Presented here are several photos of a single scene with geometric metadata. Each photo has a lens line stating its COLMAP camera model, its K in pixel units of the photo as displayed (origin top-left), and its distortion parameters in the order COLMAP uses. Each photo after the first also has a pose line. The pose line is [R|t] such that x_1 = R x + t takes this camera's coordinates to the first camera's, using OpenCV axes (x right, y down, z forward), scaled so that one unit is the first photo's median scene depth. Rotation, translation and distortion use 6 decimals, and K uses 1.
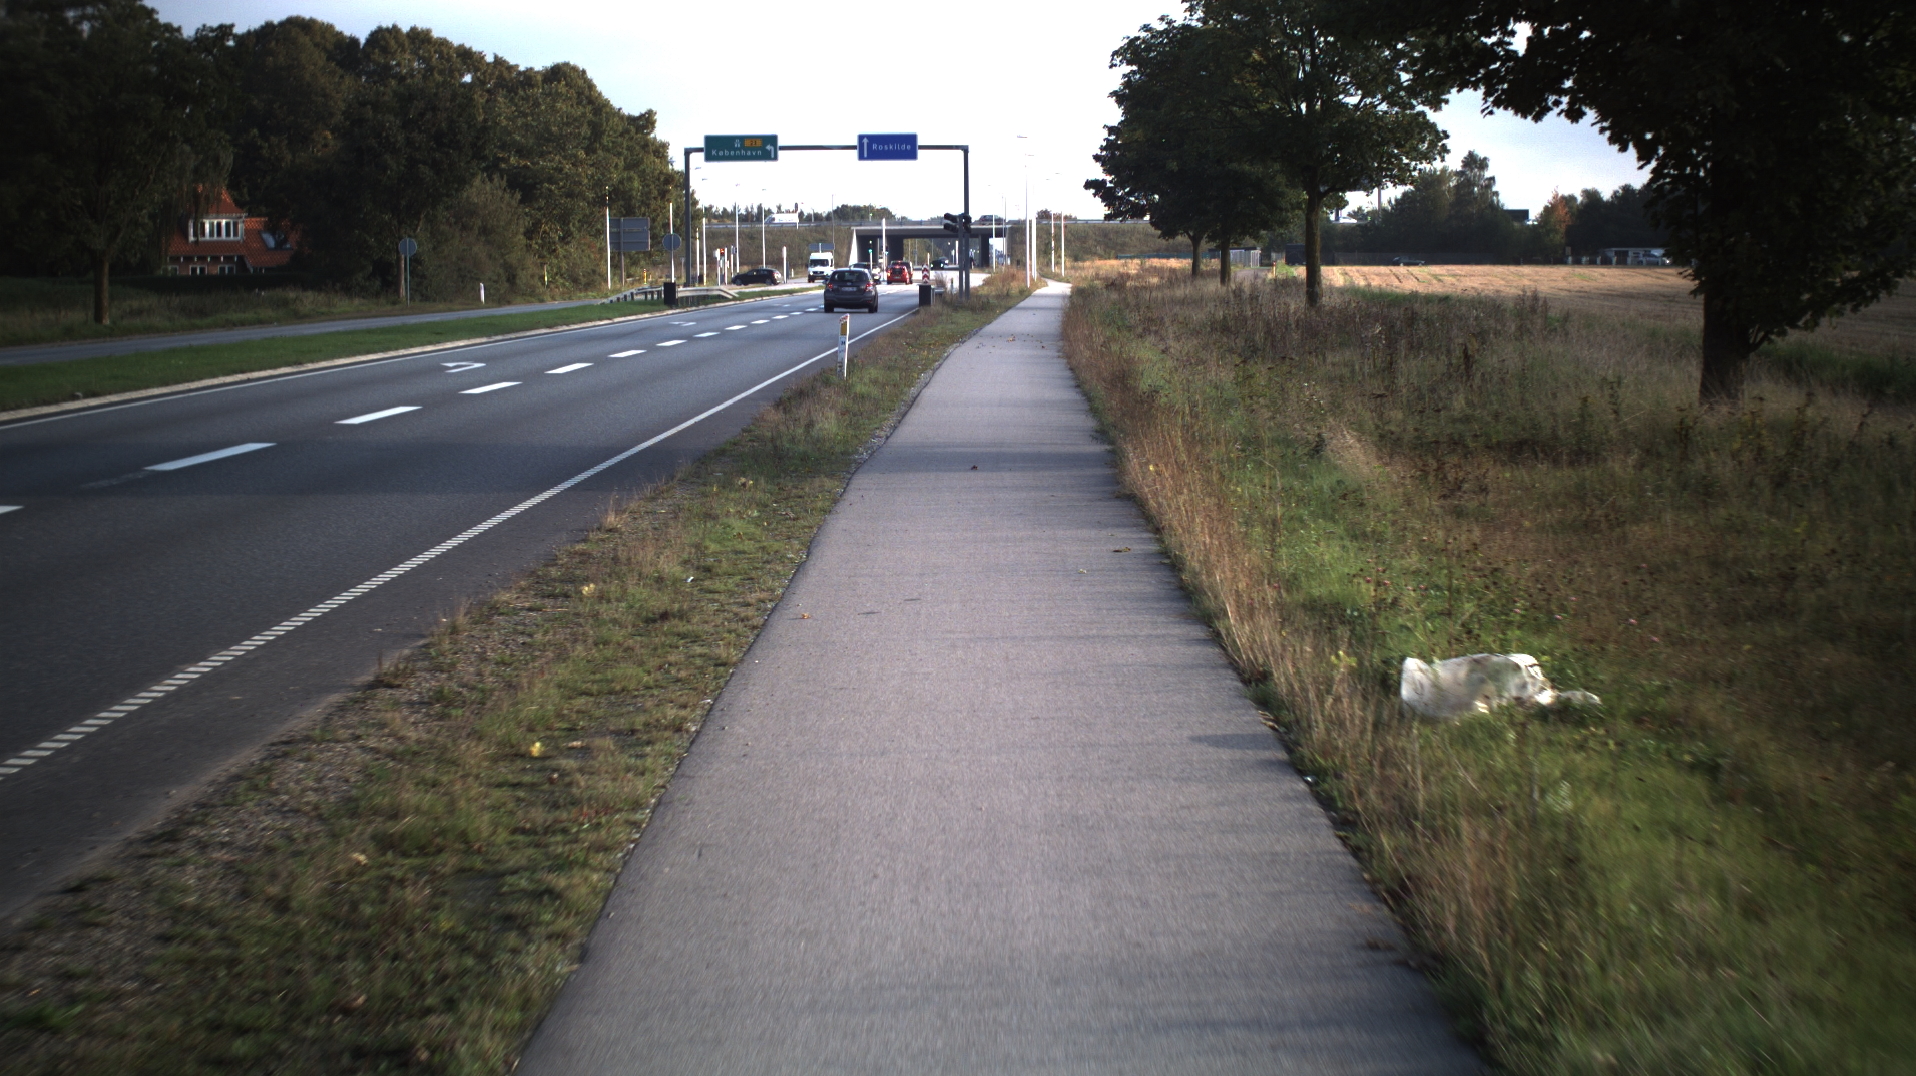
lens RADIAL K [[3569.5, 0, 958.0], [0, 3569.5, 538.0], [0, 0, 1]] dist [-0.262620, 0.098404]
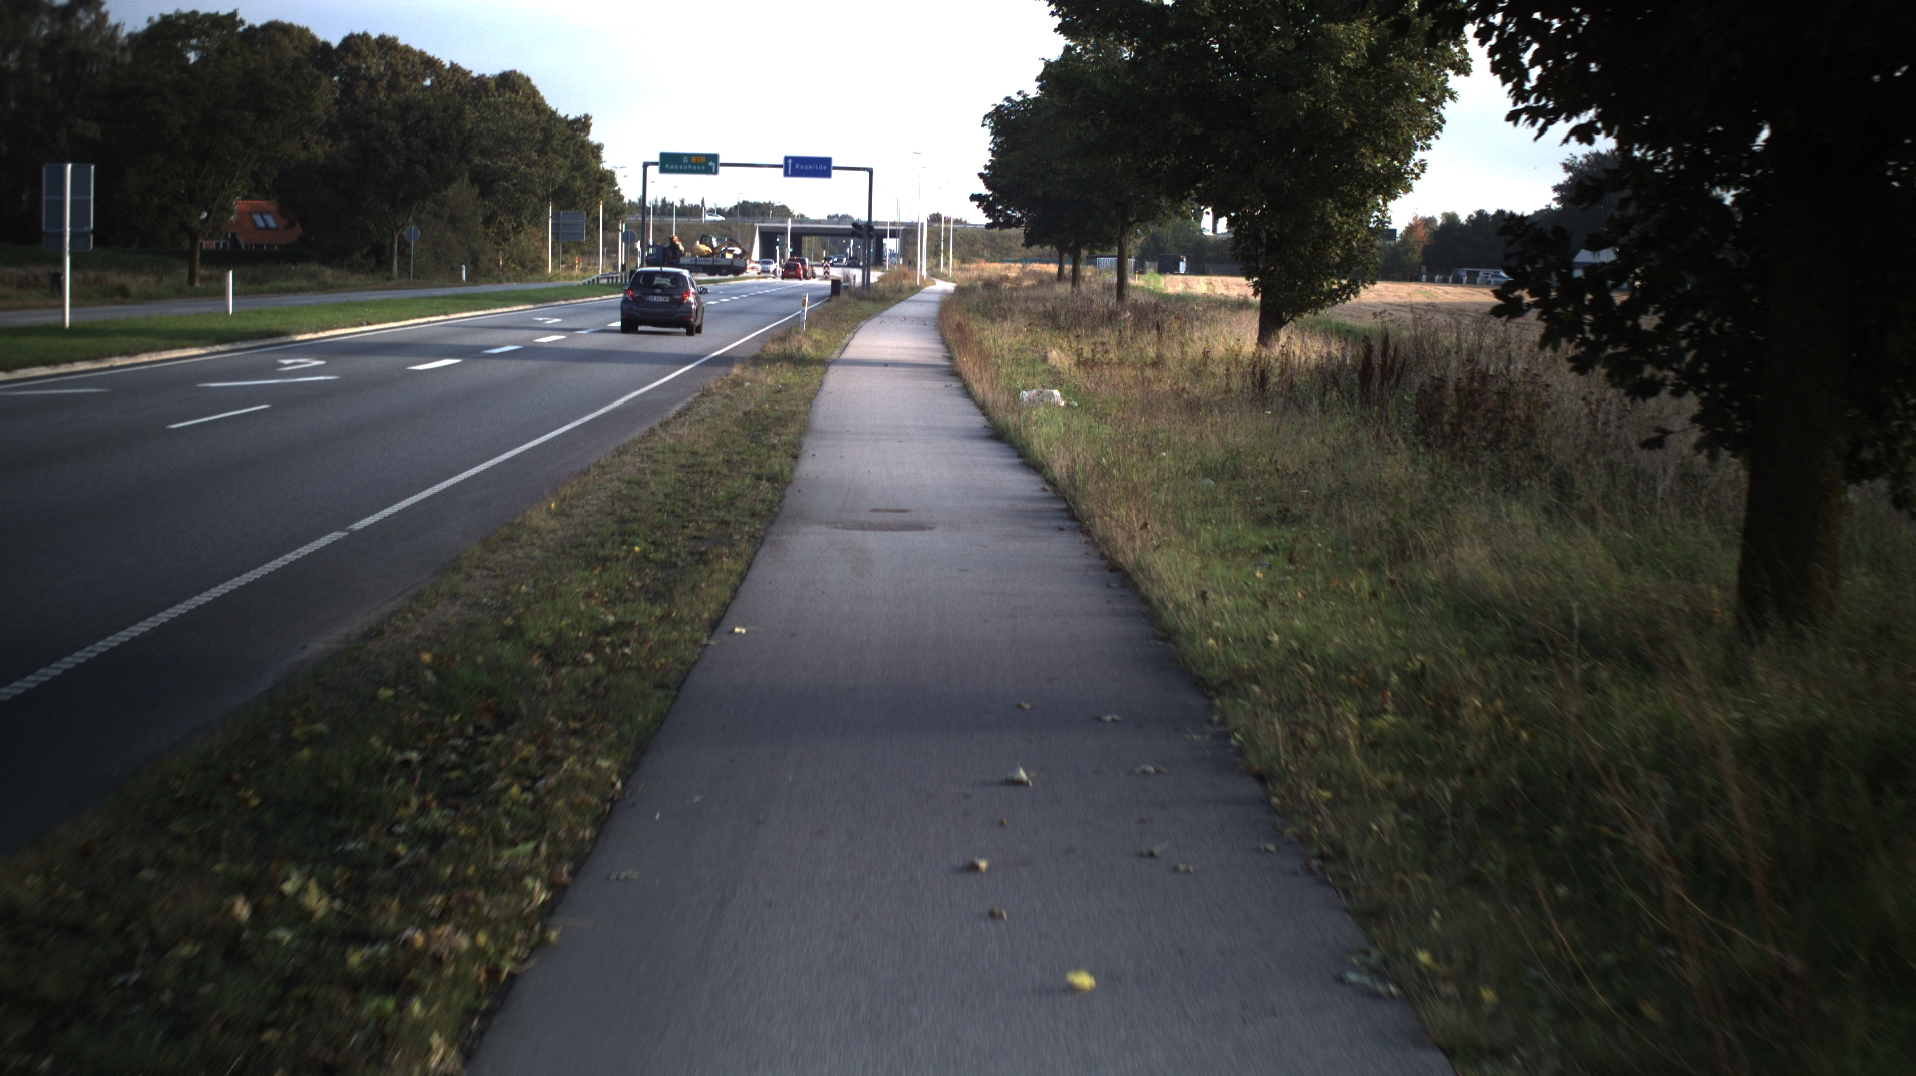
lens RADIAL K [[3569.5, 0, 958.0], [0, 3569.5, 538.0], [0, 0, 1]] dist [-0.262620, 0.098404]
pose [[0.998888, 0.033664, 0.033012, -0.003066], [-0.033676, 0.999433, -0.000202, 0.013018], [-0.033000, -0.000910, 0.999455, -0.176384]]
